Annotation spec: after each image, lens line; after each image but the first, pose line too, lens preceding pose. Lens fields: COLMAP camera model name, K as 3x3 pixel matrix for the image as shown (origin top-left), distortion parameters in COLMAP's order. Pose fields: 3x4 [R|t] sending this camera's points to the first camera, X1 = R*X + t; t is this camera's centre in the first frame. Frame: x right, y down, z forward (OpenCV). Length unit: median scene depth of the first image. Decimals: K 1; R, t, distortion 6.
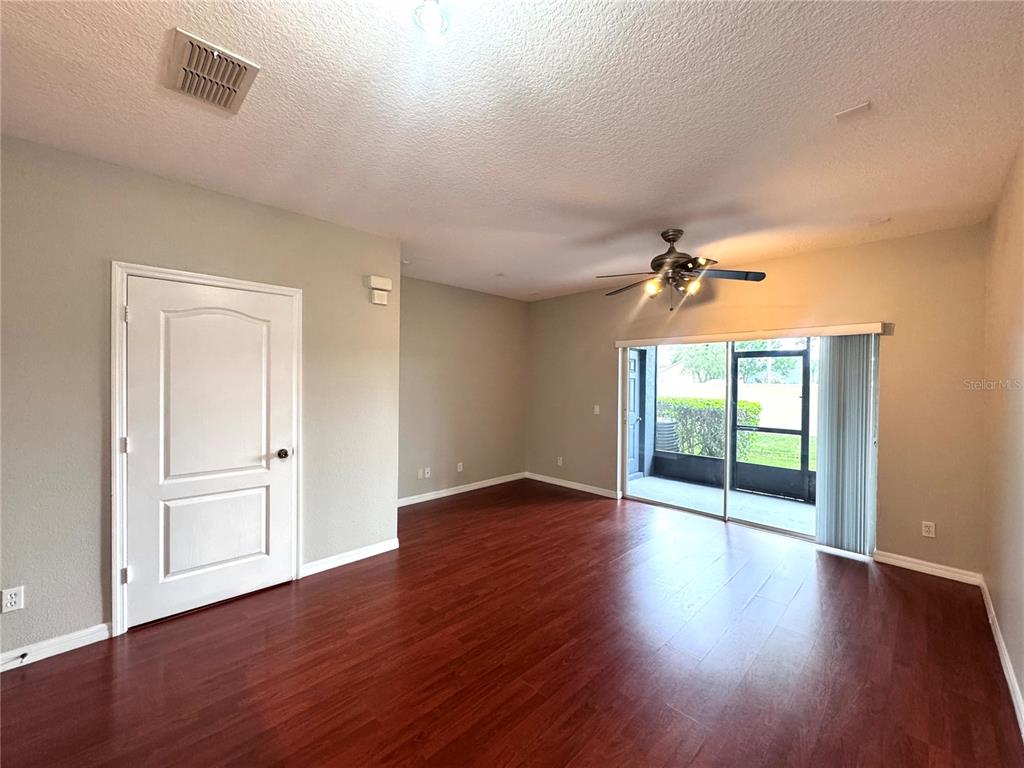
lens RADIAL K [[406.9, 0, 510.3], [0, 406.9, 383.1], [0, 0, 1]] dist [-0.002835, -0.000384]
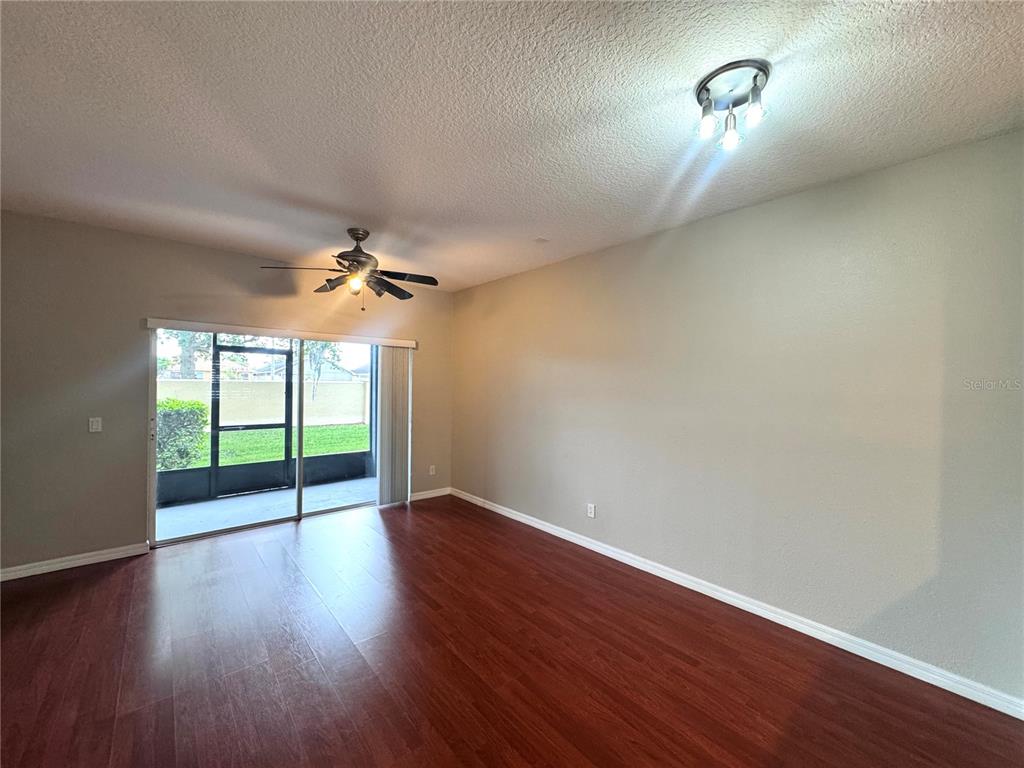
lens RADIAL K [[409.5, 0, 512.0], [0, 409.5, 384.0], [0, 0, 1]] dist [-0.001716, -0.000141]
pose [[0.069241, -0.011505, 0.997534, -0.442686], [-0.006970, 0.999904, 0.012016, -0.008540], [-0.997576, -0.007785, 0.069154, 0.421143]]
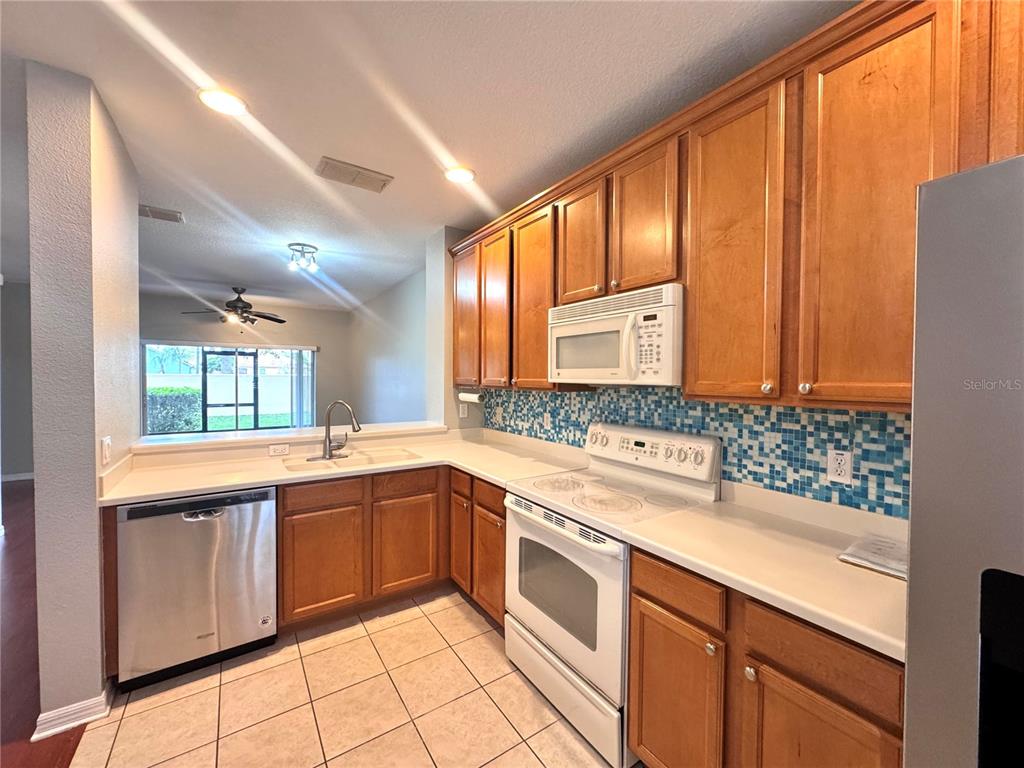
lens RADIAL K [[406.9, 0, 510.3], [0, 406.9, 383.1], [0, 0, 1]] dist [-0.002835, -0.000384]
pose [[0.191940, -0.025816, 0.981067, -0.854194], [0.000521, 0.999657, 0.026203, -0.003831], [-0.981406, -0.004519, 0.191888, -0.380272]]
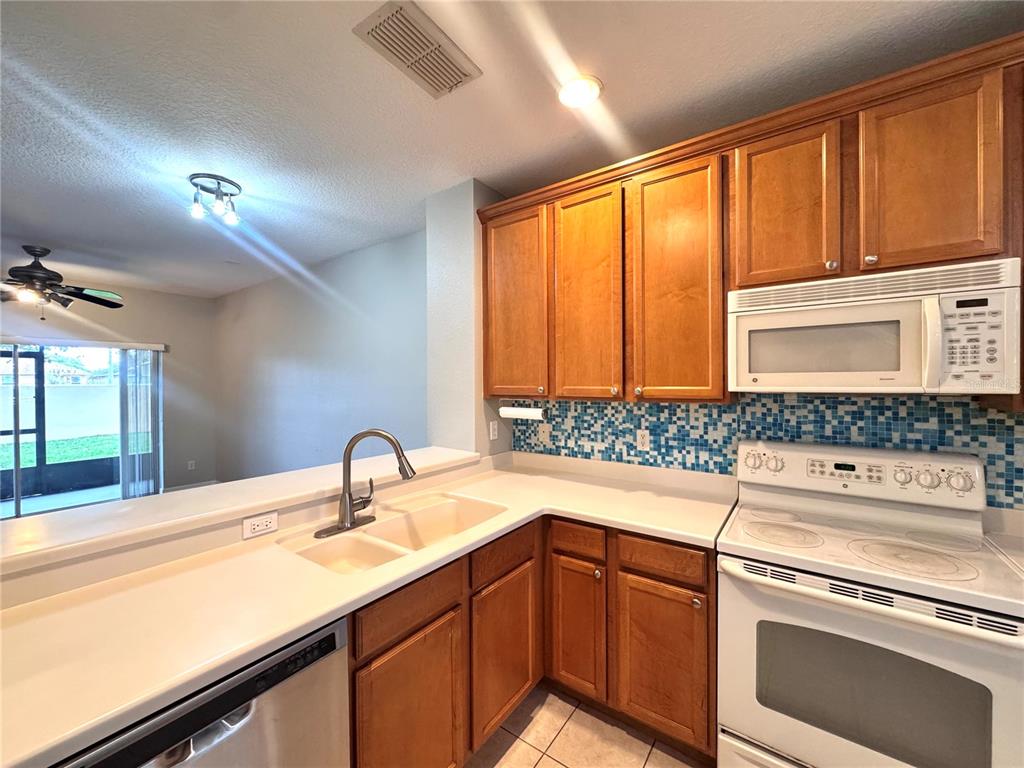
lens RADIAL K [[406.9, 0, 510.3], [0, 406.9, 383.1], [0, 0, 1]] dist [-0.002835, -0.000384]
pose [[-0.157926, -0.013977, 0.987352, -0.679953], [0.010244, 0.999823, 0.015792, -0.007147], [-0.987398, 0.012608, -0.157755, -0.067221]]
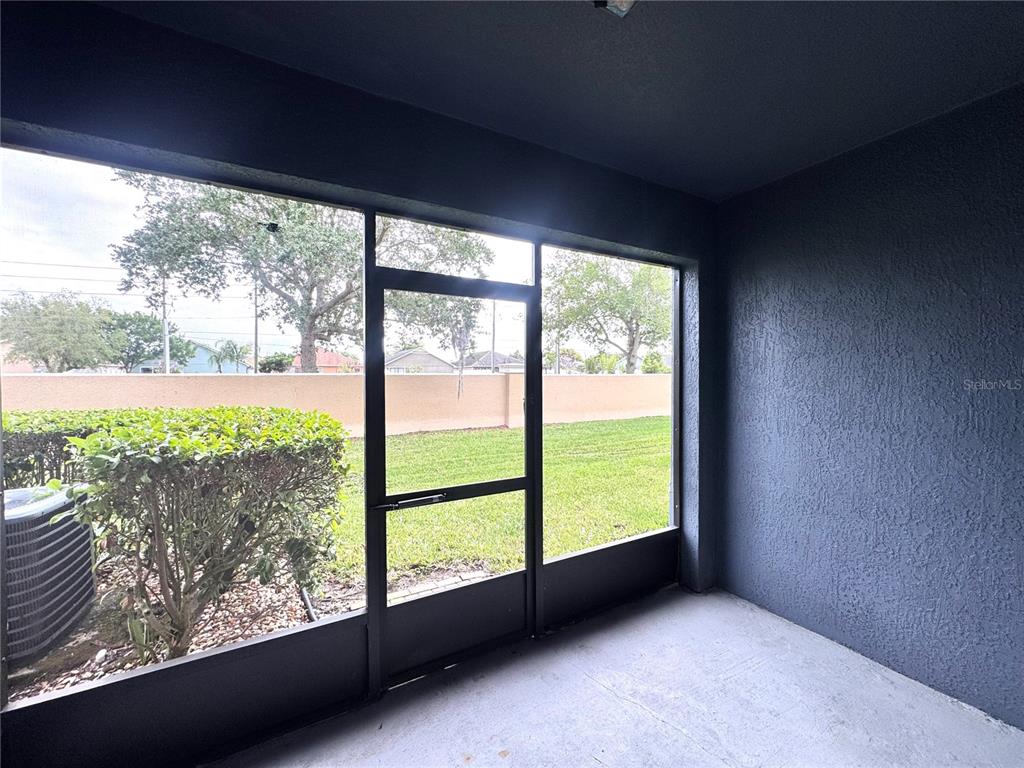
lens RADIAL K [[406.9, 0, 510.3], [0, 406.9, 383.1], [0, 0, 1]] dist [-0.002835, -0.000384]
pose [[0.277278, -0.031372, 0.960277, 0.403980], [0.007394, 0.999507, 0.030519, 0.005712], [-0.960761, -0.001362, 0.277373, 1.186856]]
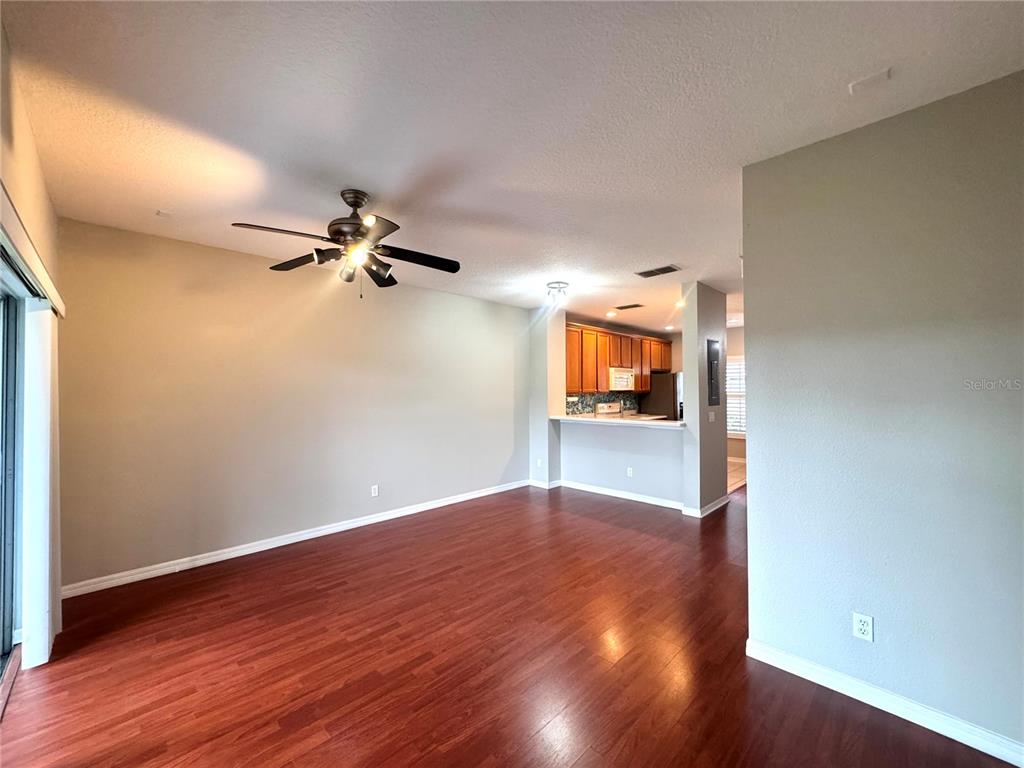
lens RADIAL K [[406.9, 0, 510.3], [0, 406.9, 383.1], [0, 0, 1]] dist [-0.002835, -0.000384]
pose [[-0.999915, -0.003300, 0.012603, 0.064492], [-0.003423, 0.999946, -0.009787, -0.003200], [-0.012570, -0.009830, -0.999873, 1.359681]]
